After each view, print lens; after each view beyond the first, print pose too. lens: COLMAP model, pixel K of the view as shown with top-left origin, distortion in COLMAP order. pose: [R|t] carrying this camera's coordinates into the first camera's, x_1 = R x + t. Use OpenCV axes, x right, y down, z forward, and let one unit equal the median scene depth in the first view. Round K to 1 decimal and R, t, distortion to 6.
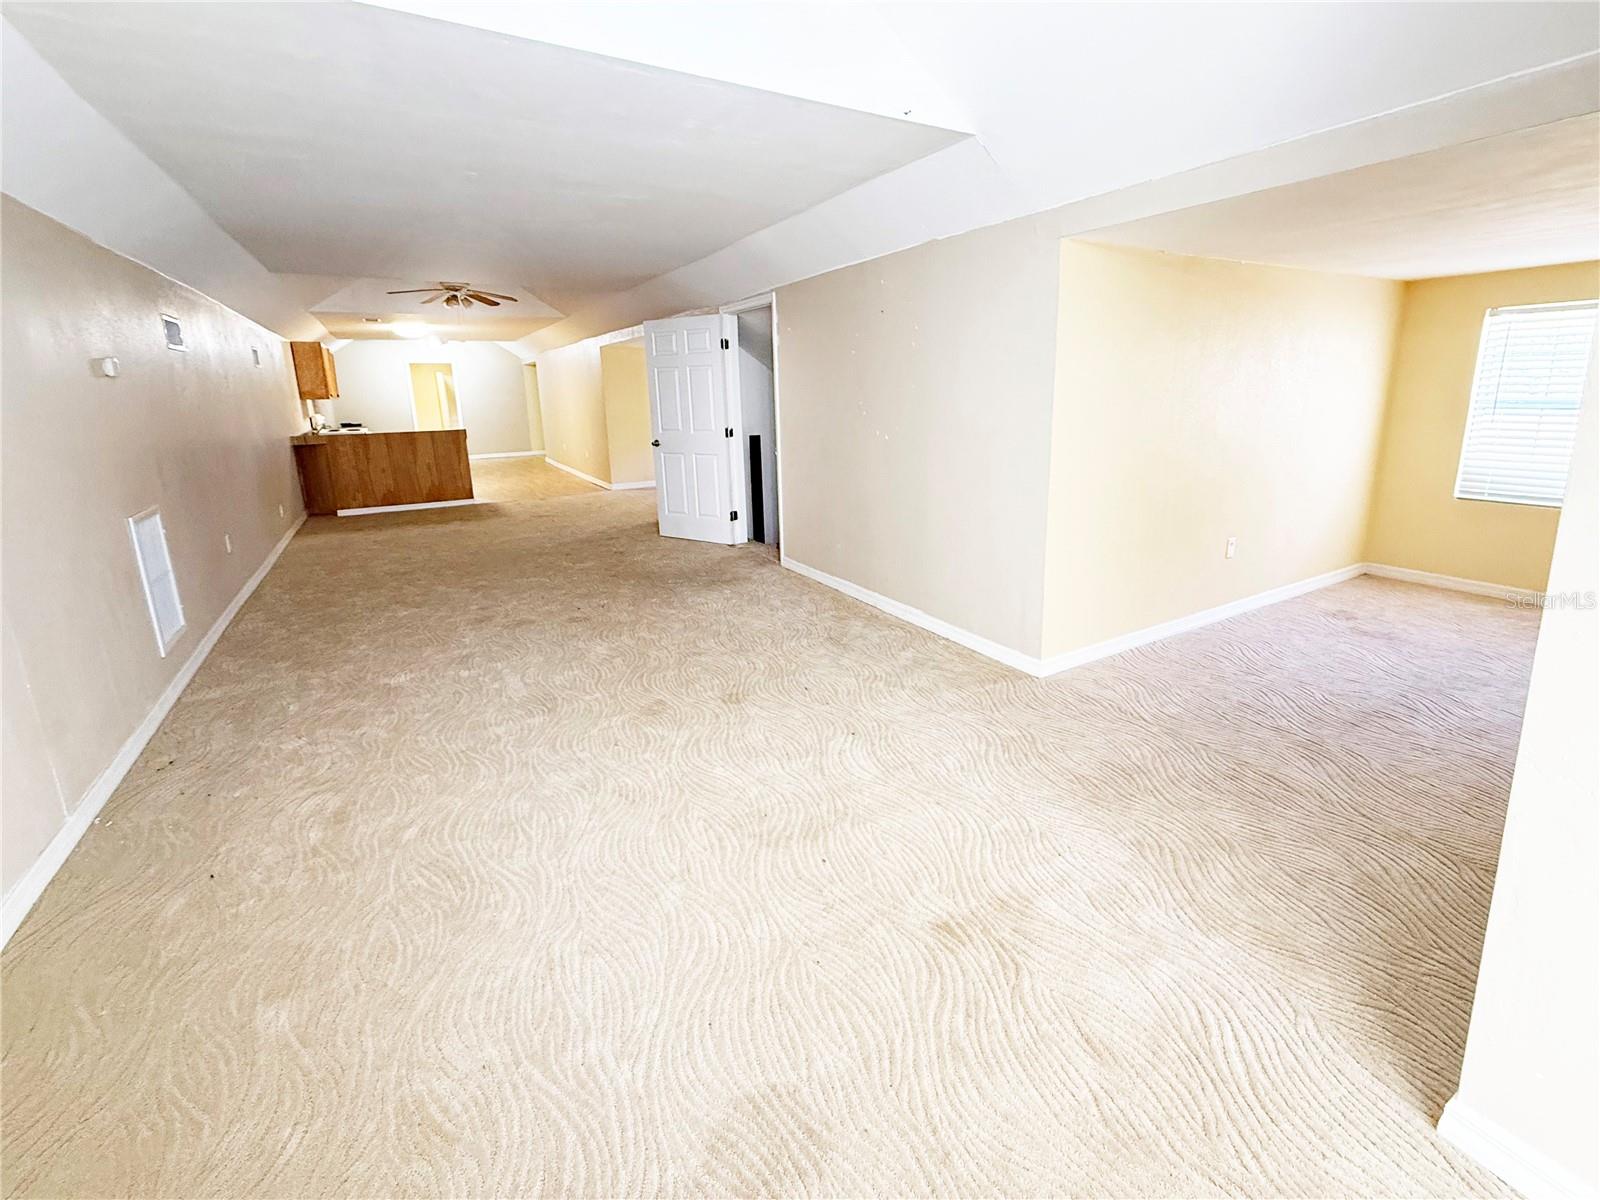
lens RADIAL K [[697.0, 0, 822.1], [0, 697.0, 540.2], [0, 0, 1]] dist [-0.002298, -0.000157]
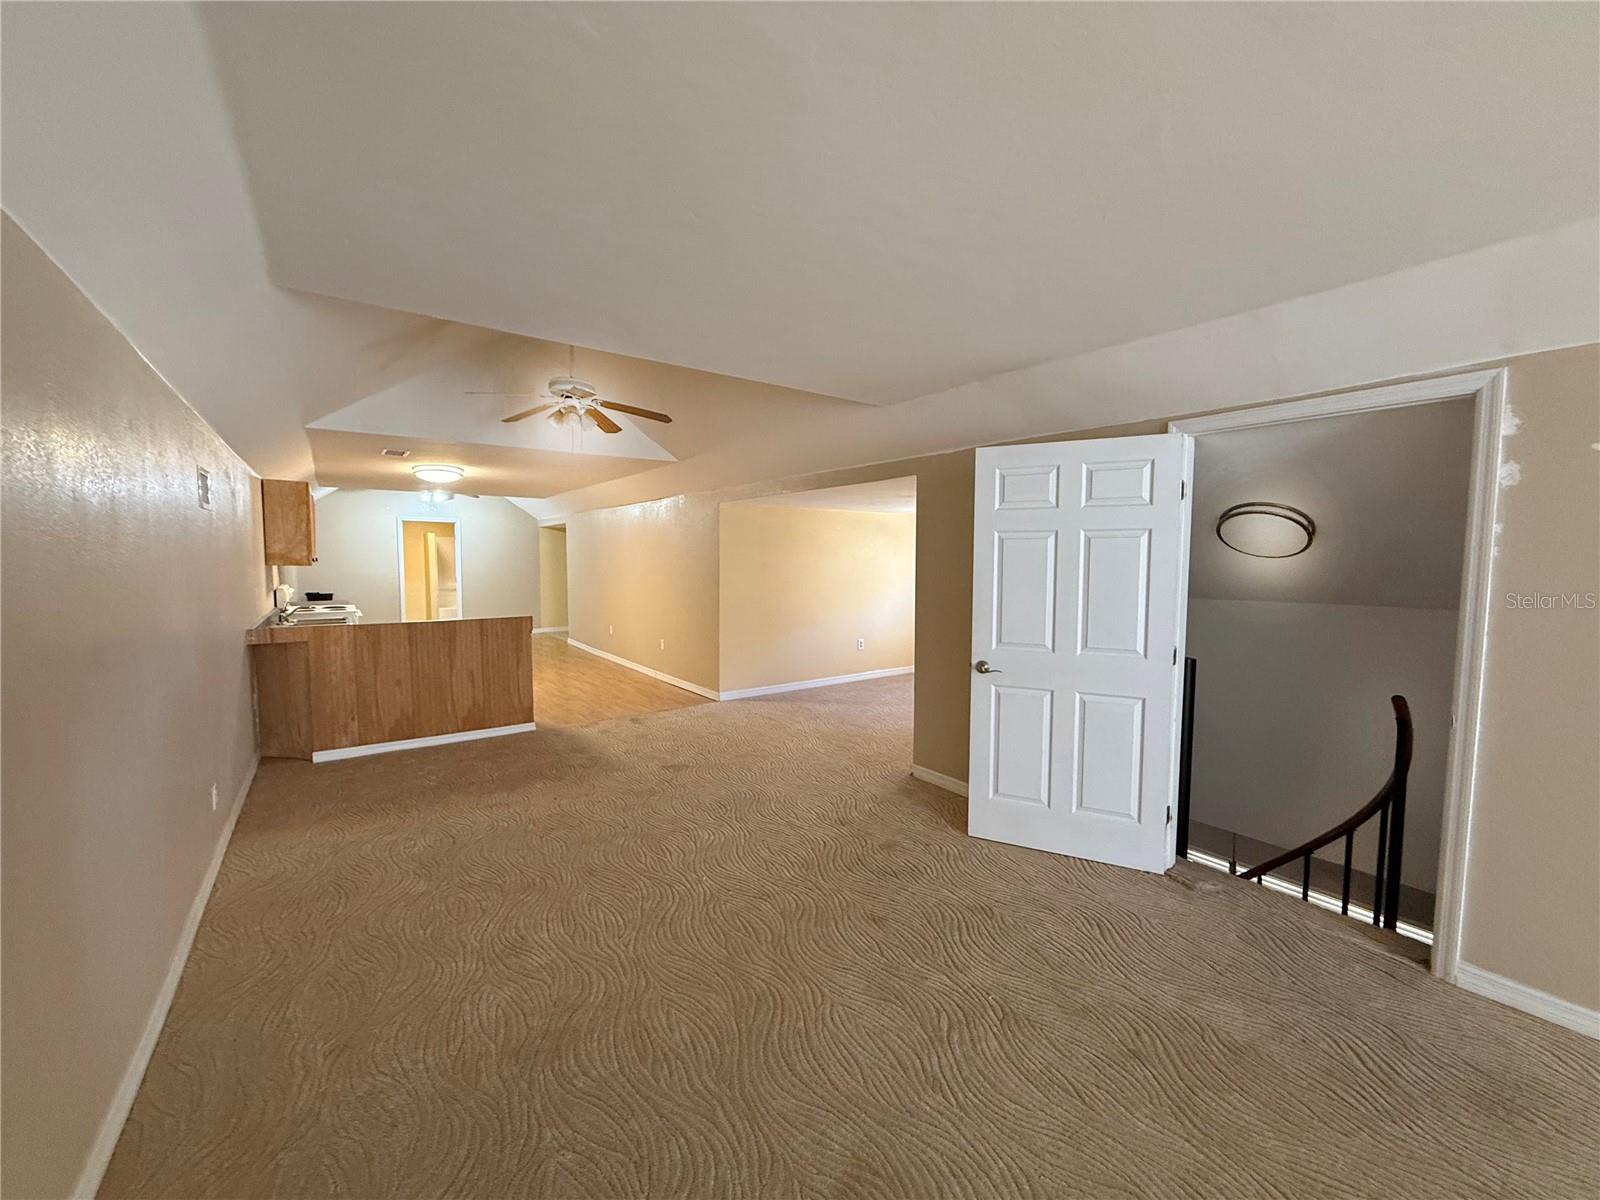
lens RADIAL K [[637.8, 0, 803.1], [0, 637.8, 599.7], [0, 0, 1]] dist [0.002989, -0.000030]
pose [[0.995773, 0.017695, 0.090131, -0.318327], [-0.004005, 0.988699, -0.149859, -0.087386], [-0.091764, 0.148864, 0.984591, 0.389333]]
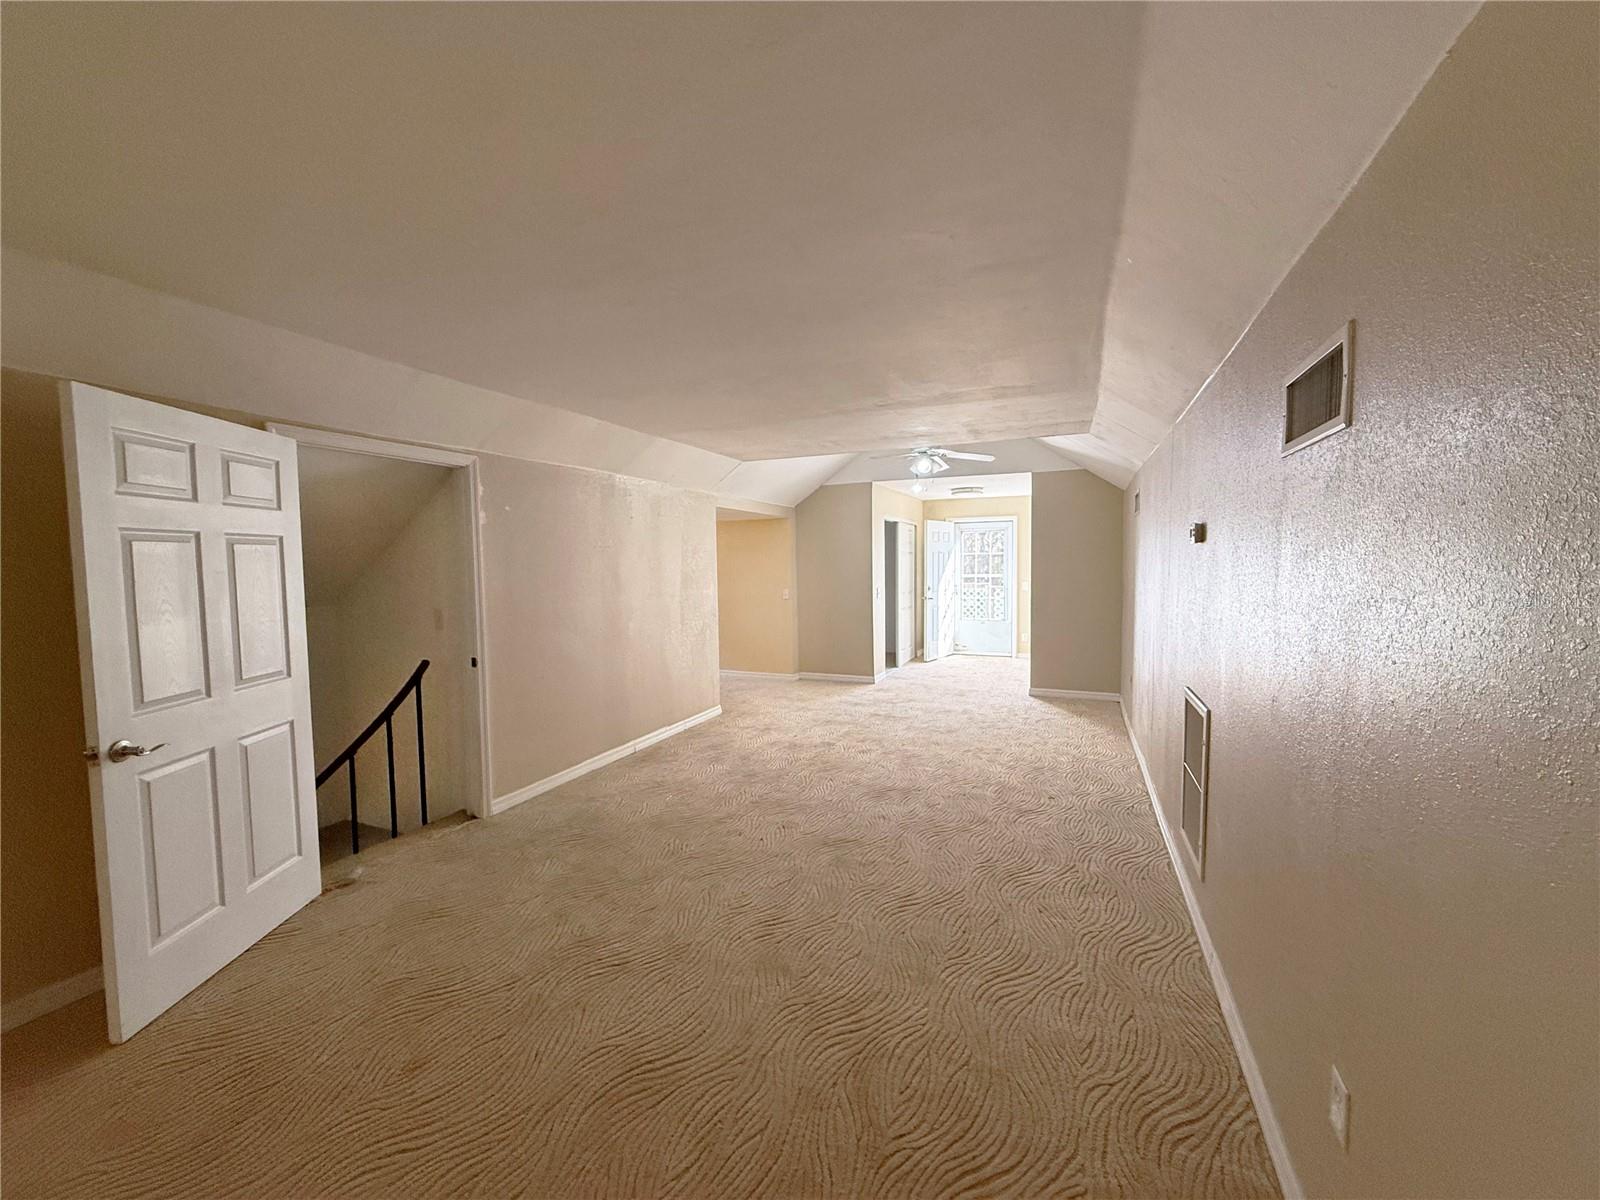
lens RADIAL K [[637.8, 0, 808.6], [0, 637.8, 602.1], [0, 0, 1]] dist [0.002989, -0.000030]
pose [[-0.598947, -0.024201, 0.800423, -0.466844], [0.191950, 0.966064, 0.172844, -0.136107], [-0.777443, 0.257165, -0.573976, 0.623915]]
